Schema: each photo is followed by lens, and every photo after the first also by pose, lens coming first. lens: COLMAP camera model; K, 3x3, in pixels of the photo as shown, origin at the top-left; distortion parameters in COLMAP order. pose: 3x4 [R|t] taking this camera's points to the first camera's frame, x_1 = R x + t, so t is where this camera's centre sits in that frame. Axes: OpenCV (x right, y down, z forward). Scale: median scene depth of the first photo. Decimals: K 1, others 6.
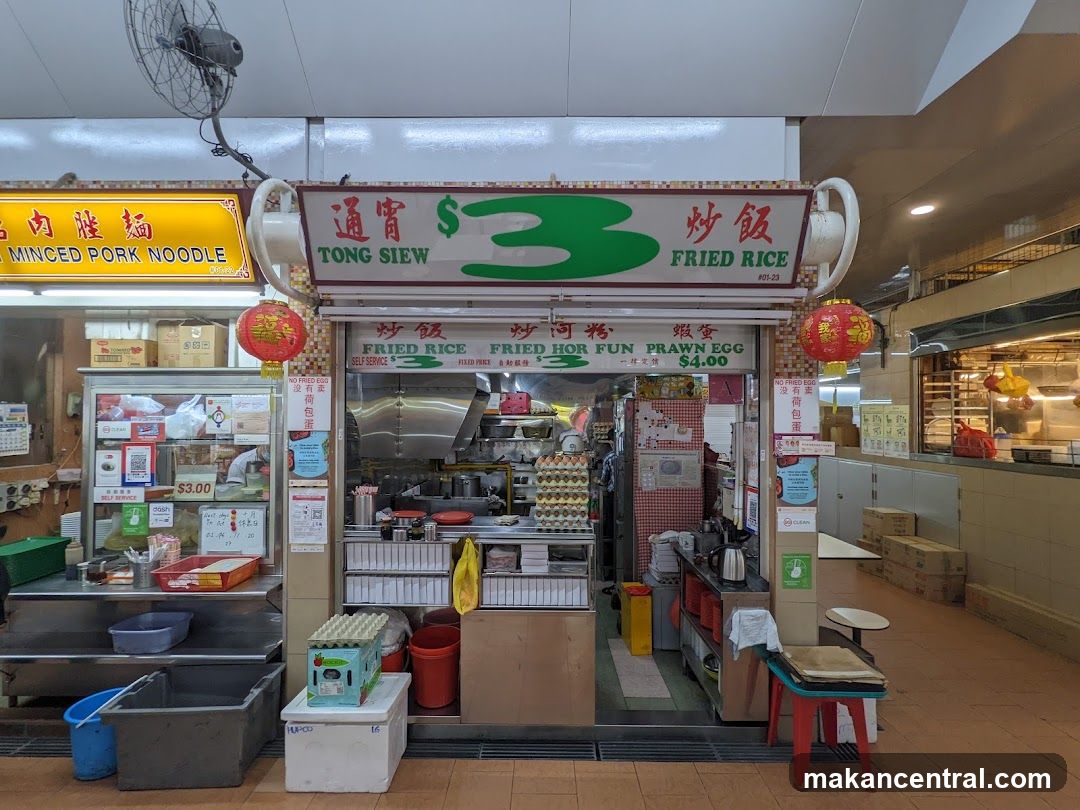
lens RADIAL K [[514.9, 0, 543.1], [0, 514.9, 409.7], [0, 0, 1]] dist [0.000170, 0.000959]
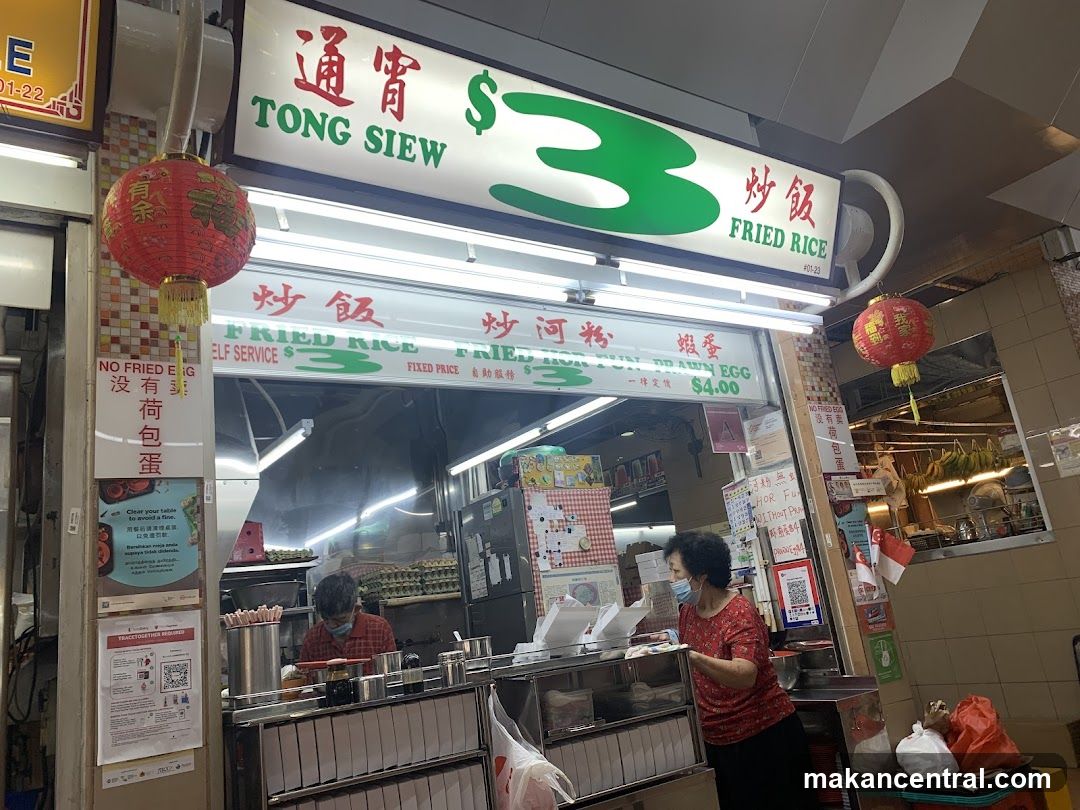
lens RADIAL K [[816.1, 0, 541.2], [0, 816.1, 390.4], [0, 0, 1]] dist [0.030693, -0.030163]
pose [[0.823098, 0.046440, 0.565998, -0.580878], [0.122449, 0.958694, -0.256732, 0.188352], [-0.554542, 0.280621, 0.783413, 0.253621]]
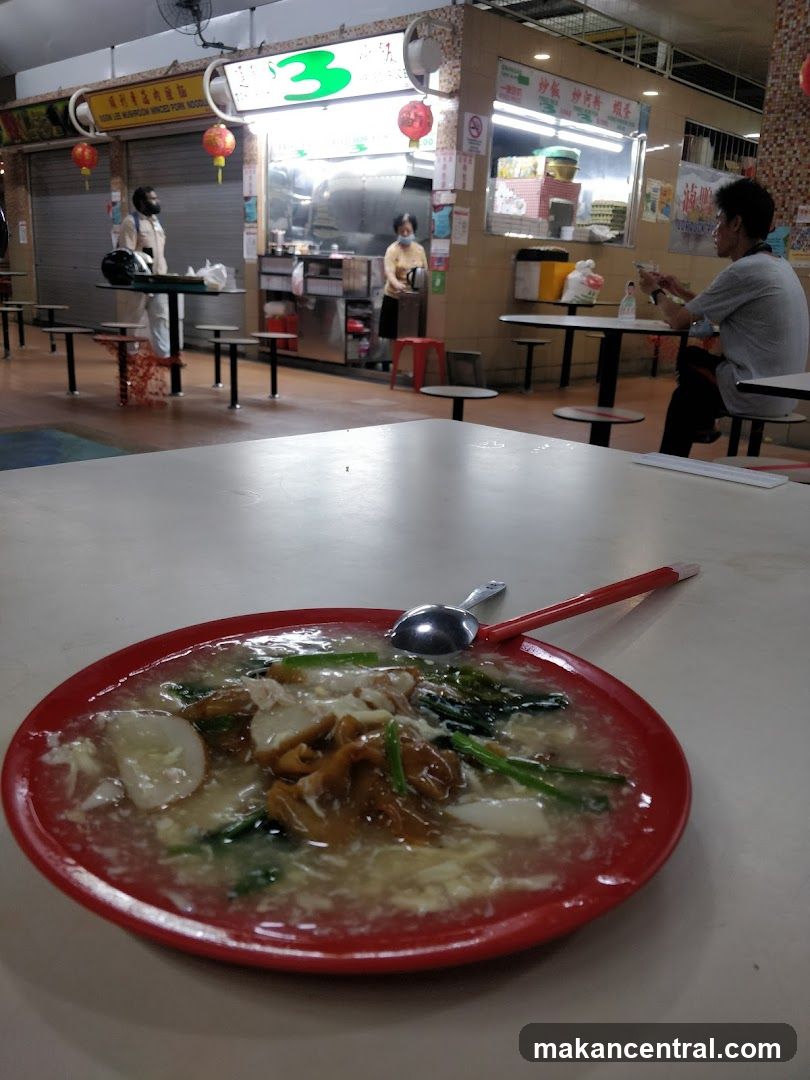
lens RADIAL K [[932.4, 0, 399.4], [0, 932.4, 512.2], [0, 0, 1]] dist [0.081047, -0.104066]
pose [[0.713942, 0.199042, -0.671319, 2.477583], [-0.027636, 0.966009, 0.257026, 0.258936], [0.699659, -0.164949, 0.695175, -1.203717]]
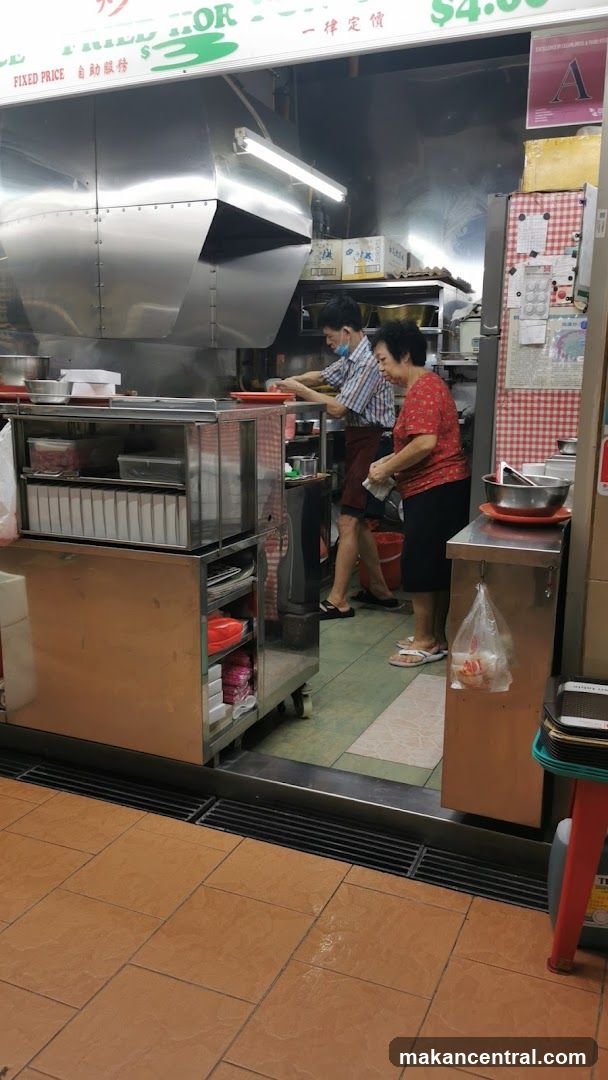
lens RADIAL K [[853.3, 0, 315.3], [0, 853.3, 556.2], [0, 0, 1]] dist [-0.010767, -0.021832]
pose [[0.922252, 0.081321, -0.377939, 0.504649], [0.000802, 0.977220, 0.212228, 0.204494], [0.386588, -0.196031, 0.901178, 0.281204]]
